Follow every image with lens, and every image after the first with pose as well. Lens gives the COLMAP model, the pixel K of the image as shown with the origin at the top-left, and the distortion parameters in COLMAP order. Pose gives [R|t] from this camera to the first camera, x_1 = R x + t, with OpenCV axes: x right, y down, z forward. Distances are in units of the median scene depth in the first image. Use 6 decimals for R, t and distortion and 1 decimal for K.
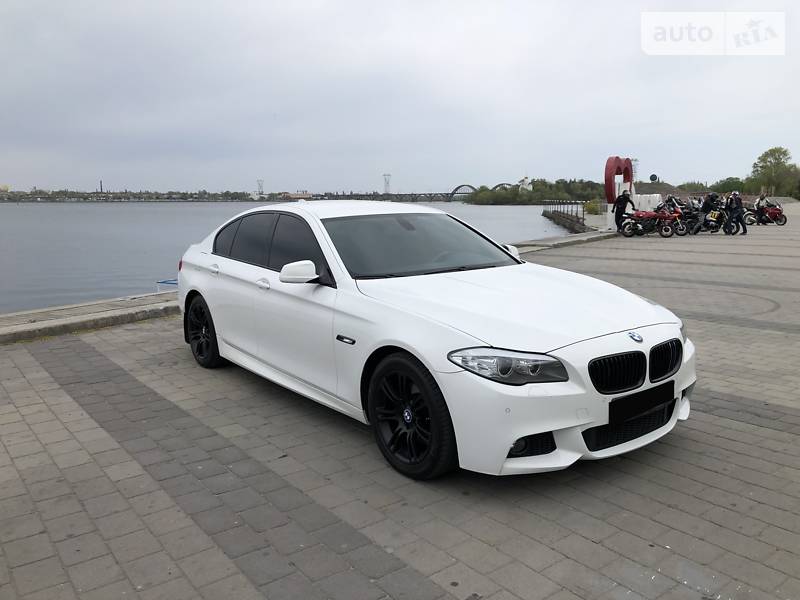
lens RADIAL K [[650.4, 0, 400.2], [0, 650.4, 302.0], [0, 0, 1]] dist [0.034414, -0.023630]
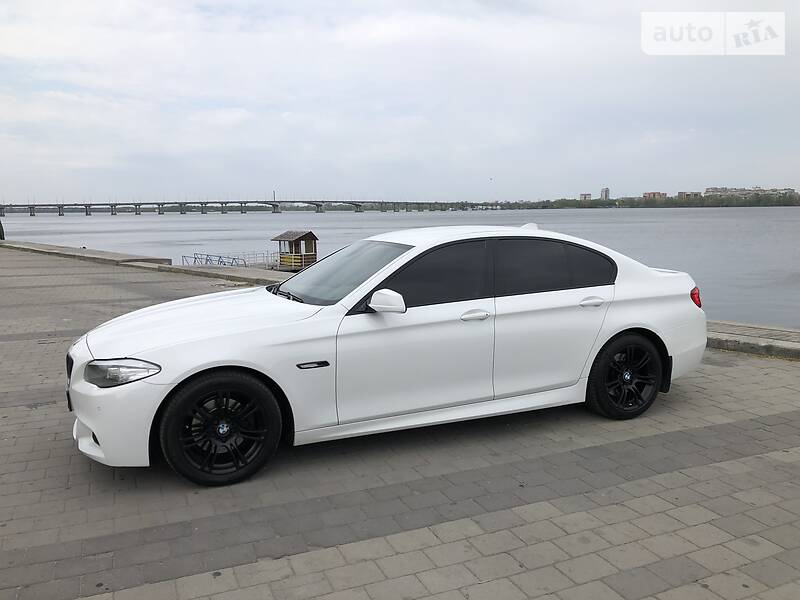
lens RADIAL K [[650.4, 0, 400.2], [0, 650.4, 293.0], [0, 0, 1]] dist [0.034414, -0.023630]
pose [[-0.225627, 0.130459, -0.965439, 1.319643], [-0.142207, 0.975968, 0.165116, -0.310509], [0.963779, 0.174547, -0.201652, 1.692757]]
